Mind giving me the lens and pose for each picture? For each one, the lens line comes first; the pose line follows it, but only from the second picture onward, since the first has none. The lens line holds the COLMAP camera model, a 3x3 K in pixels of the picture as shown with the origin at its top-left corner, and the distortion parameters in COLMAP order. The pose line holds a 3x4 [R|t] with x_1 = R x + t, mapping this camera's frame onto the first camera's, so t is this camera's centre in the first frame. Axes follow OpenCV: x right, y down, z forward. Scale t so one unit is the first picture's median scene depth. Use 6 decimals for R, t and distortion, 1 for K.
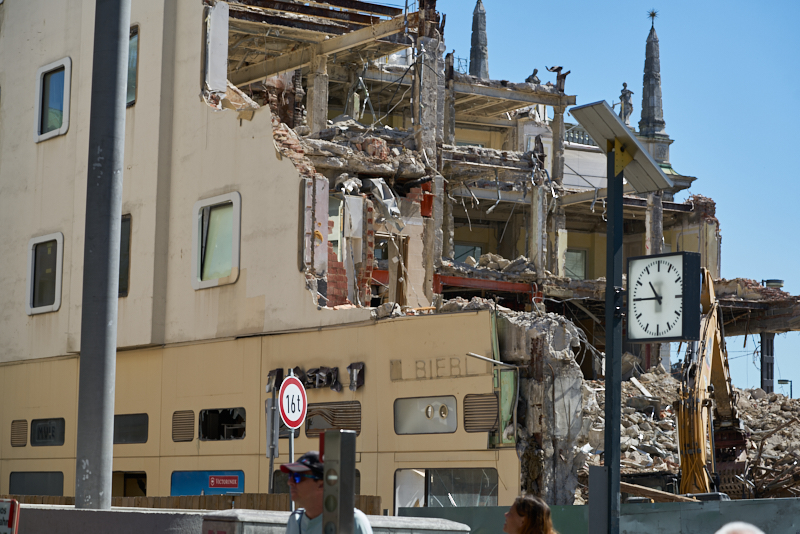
lens RADIAL K [[2081.8, 0, 400.0], [0, 2081.8, 267.0], [0, 0, 1]] dist [-0.139998, -0.199249]
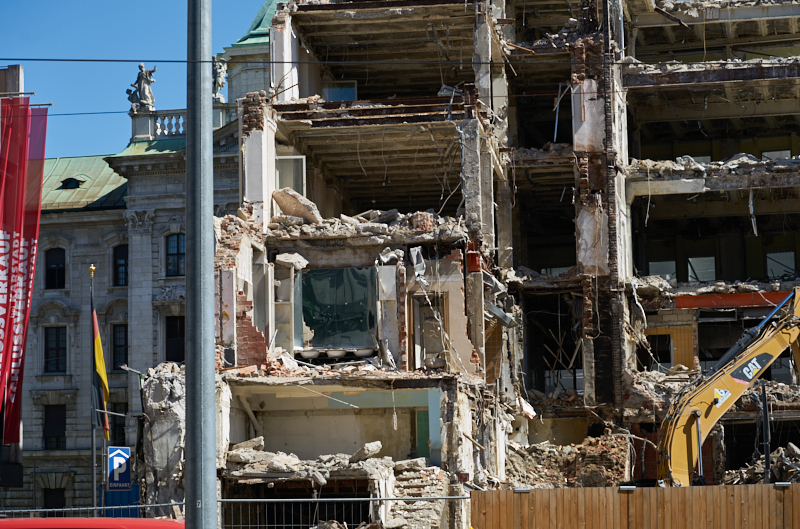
lens RADIAL K [[2090.8, 0, 375.7], [0, 2090.8, 265.7], [0, 0, 1]] dist [-0.155885, -0.002089]
pose [[0.734547, -0.118888, -0.668062, 0.782578], [0.113472, 0.992190, -0.051805, 0.028251], [0.669003, -0.037753, 0.742300, 0.085938]]
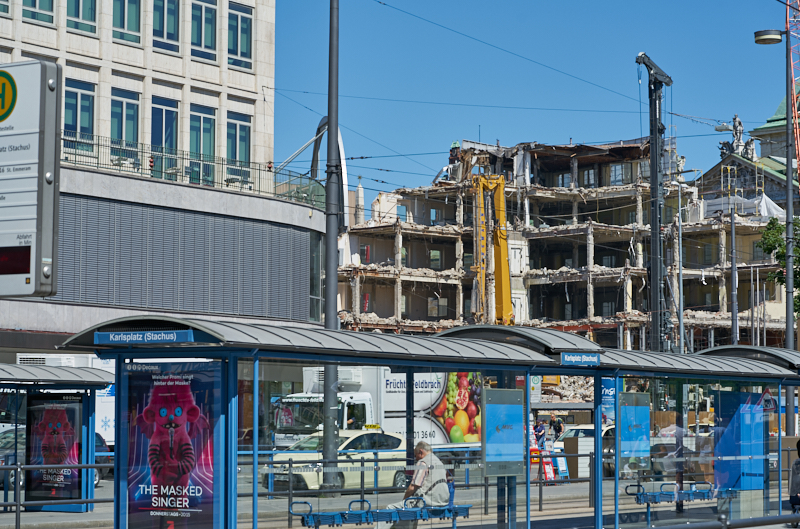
lens RADIAL K [[2086.5, 0, 400.0], [0, 2086.5, 264.5], [0, 0, 1]] dist [-0.112294, -0.274418]
pose [[0.170874, -0.097608, -0.980446, 3.462933], [0.116269, 0.990126, -0.078309, 0.144160], [0.978409, -0.100614, 0.180535, 0.481201]]
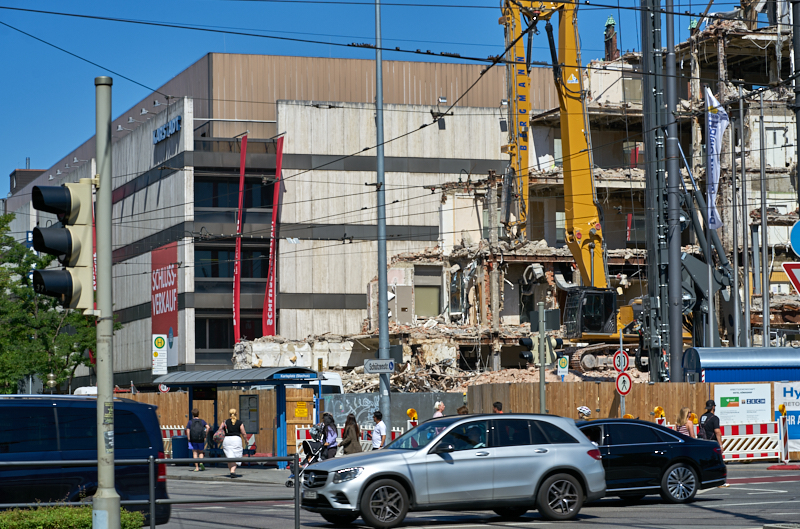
lens RADIAL K [[2090.8, 0, 375.7], [0, 2090.8, 265.7], [0, 0, 1]] dist [-0.155885, -0.002089]
pose [[-0.287711, -0.085368, -0.953905, 2.237464], [0.119676, 0.985008, -0.124247, 0.239322], [0.950210, -0.149907, -0.273181, 1.531895]]
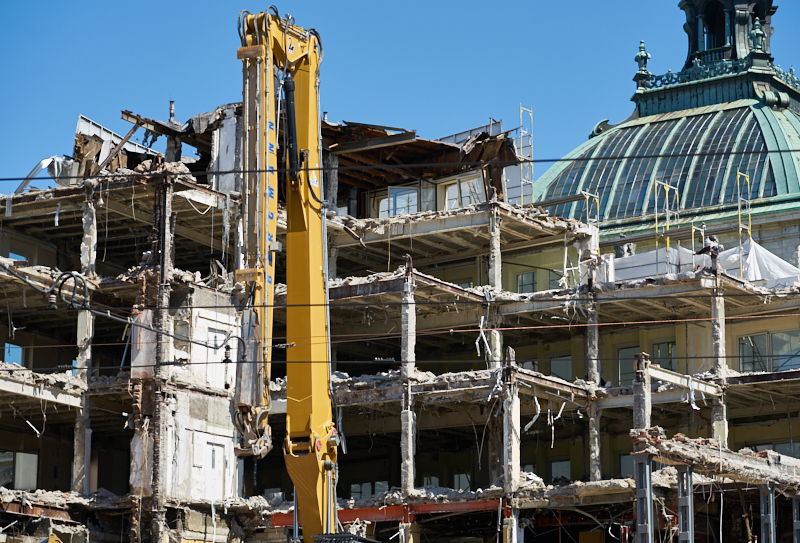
lens RADIAL K [[2143.2, 0, 400.0], [0, 2143.2, 271.5], [0, 0, 1]] dist [-0.118421, -0.362052]
pose [[0.434708, -0.210406, -0.875648, 1.402905], [0.109464, 0.977460, -0.180527, 0.118059], [0.893894, -0.017375, 0.447941, 0.739871]]
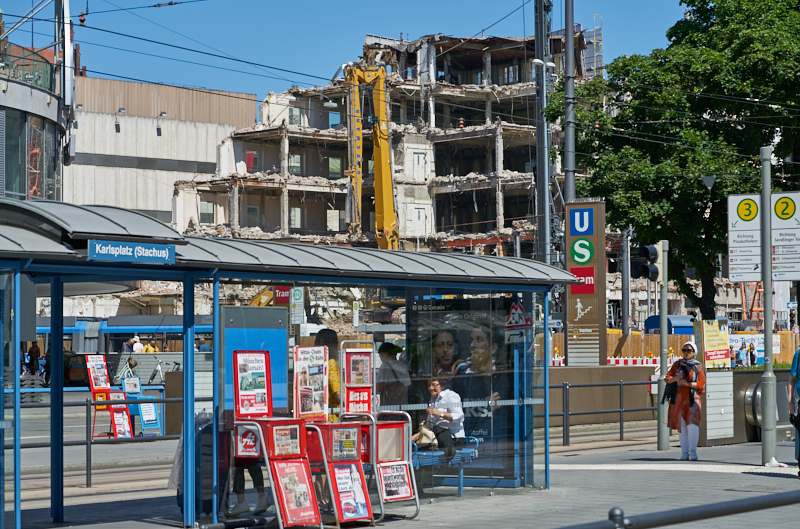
lens RADIAL K [[2090.8, 0, 375.7], [0, 2090.8, 265.7], [0, 0, 1]] dist [-0.155885, -0.002089]
pose [[0.150042, -0.063520, -0.986637, 3.124830], [0.126374, 0.990980, -0.044582, 0.165859], [0.980570, -0.117997, 0.156716, 0.742464]]
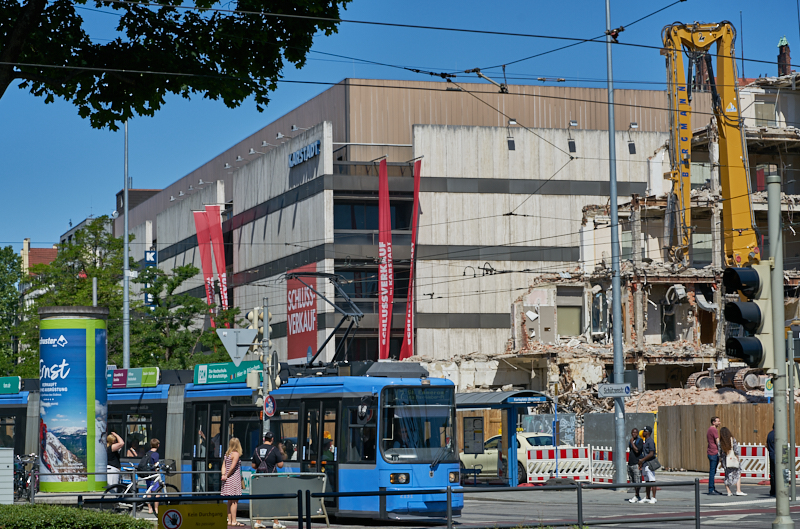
lens RADIAL K [[2090.8, 0, 375.7], [0, 2090.8, 265.7], [0, 0, 1]] dist [-0.155885, -0.002089]
pose [[-0.313459, -0.090293, -0.945299, 2.329944], [0.119516, 0.983802, -0.133602, 0.225491], [0.942051, -0.154857, -0.297590, 1.453701]]
